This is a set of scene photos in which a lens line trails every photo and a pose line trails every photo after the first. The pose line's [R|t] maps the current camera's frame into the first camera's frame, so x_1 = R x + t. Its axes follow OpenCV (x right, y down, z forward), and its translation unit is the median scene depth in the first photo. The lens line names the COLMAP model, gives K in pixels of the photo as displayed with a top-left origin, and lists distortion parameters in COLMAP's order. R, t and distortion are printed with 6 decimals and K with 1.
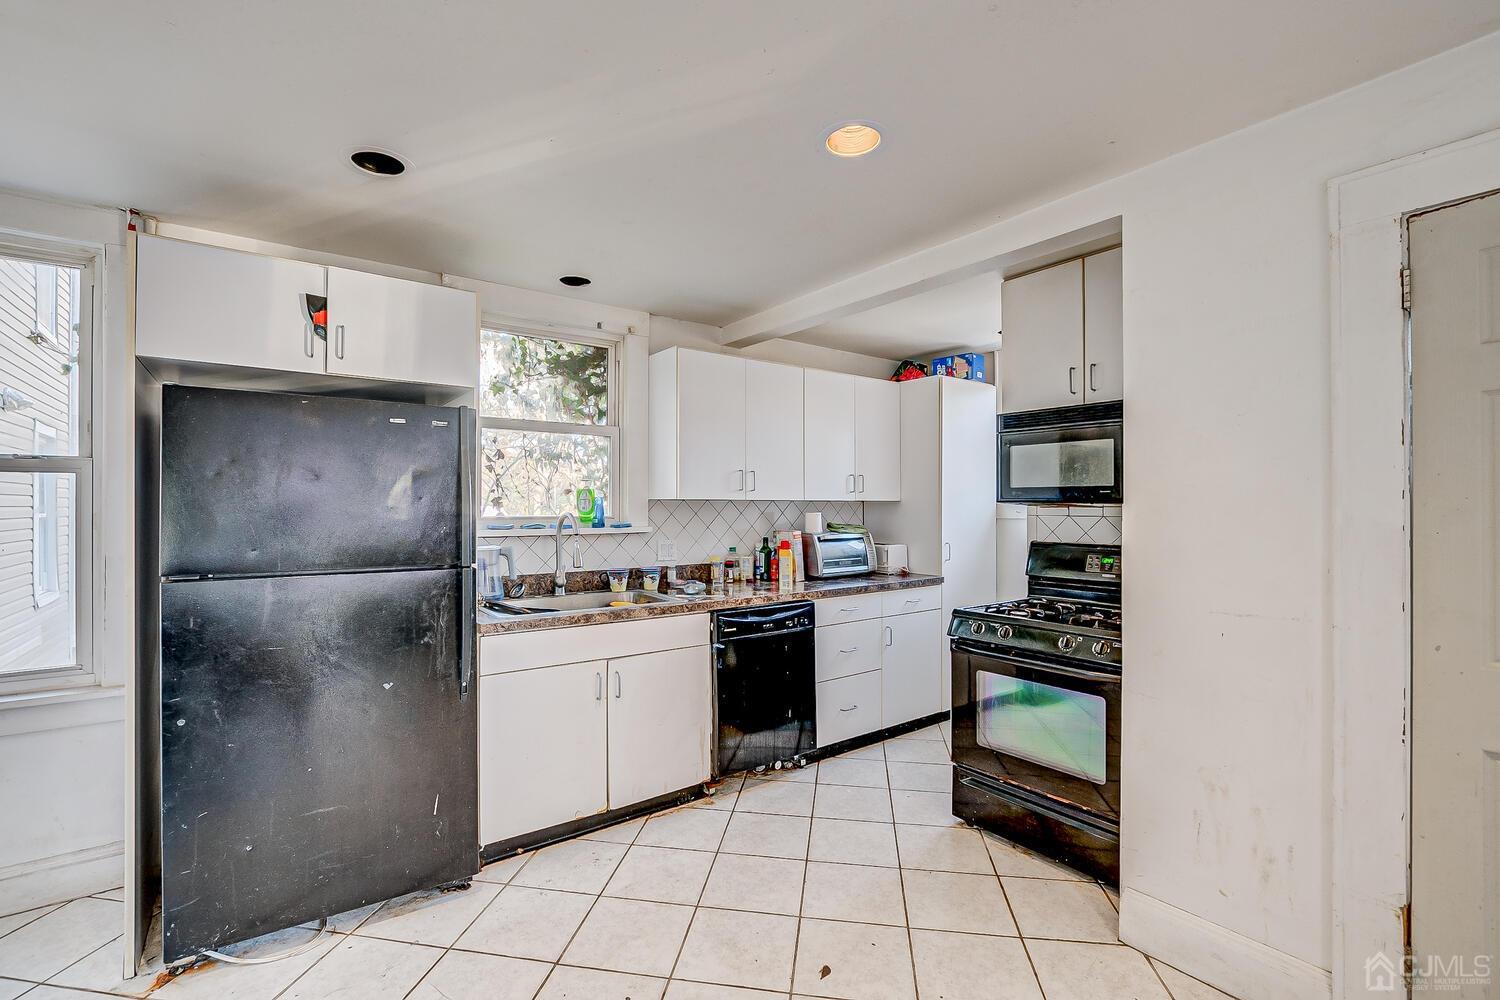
lens RADIAL K [[684.9, 0, 745.5], [0, 684.9, 503.8], [0, 0, 1]] dist [-0.004334, -0.000292]
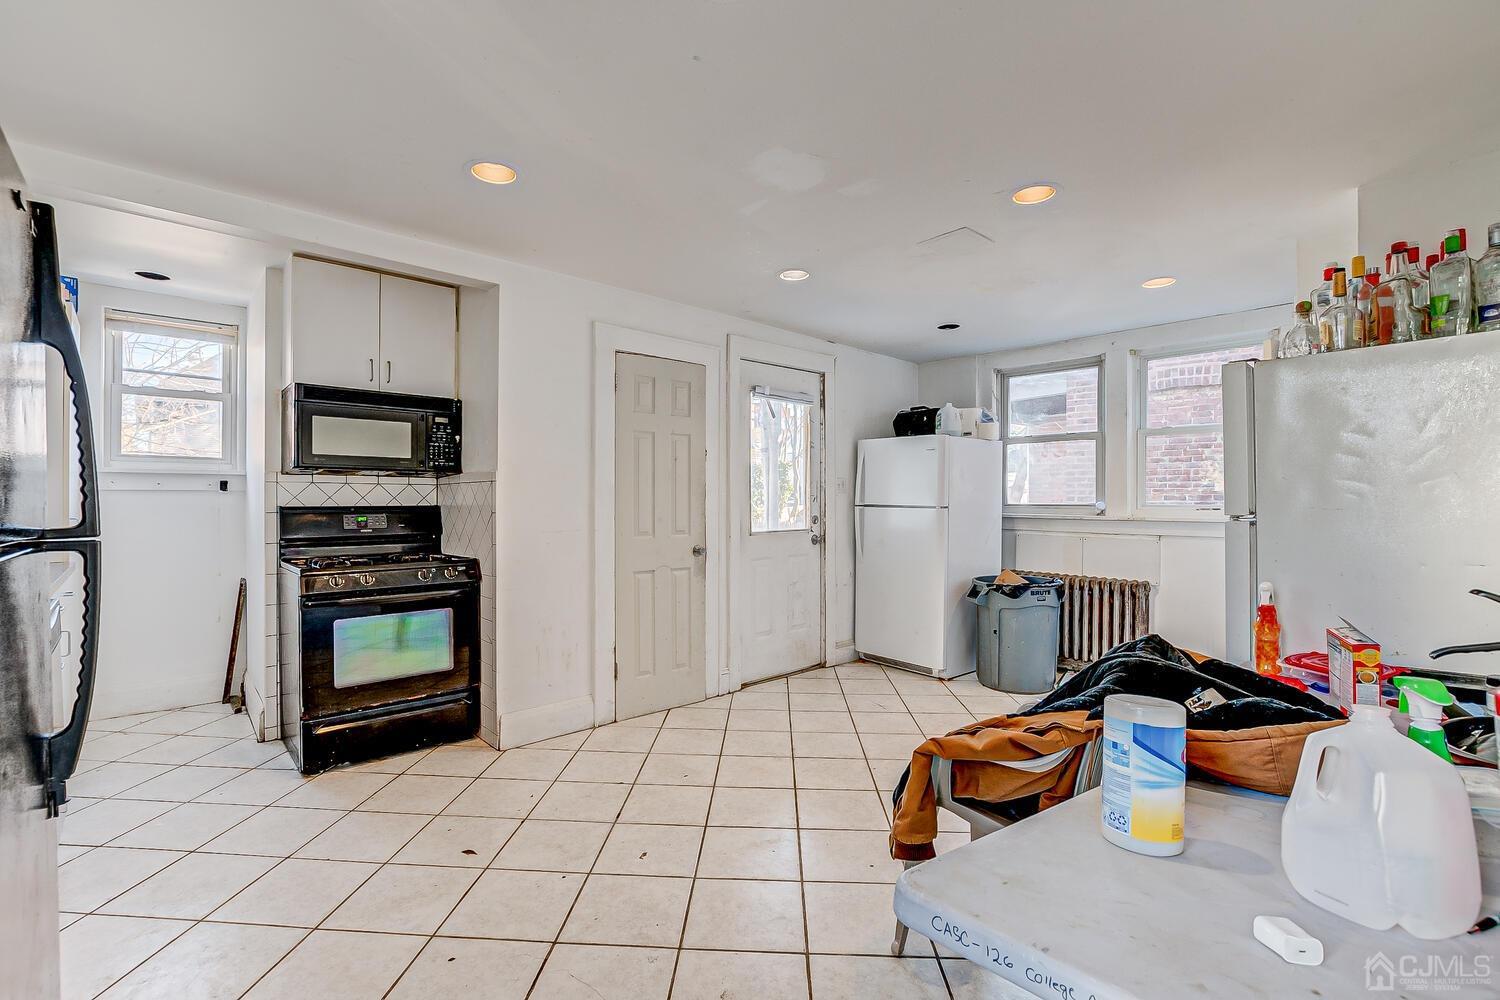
lens RADIAL K [[684.9, 0, 745.8], [0, 684.9, 499.2], [0, 0, 1]] dist [-0.004334, -0.000292]
pose [[-0.113608, 0.002374, 0.993523, -0.812367], [-0.002634, 0.999993, -0.002691, 0.052035], [-0.993522, -0.002923, -0.113601, 0.476140]]
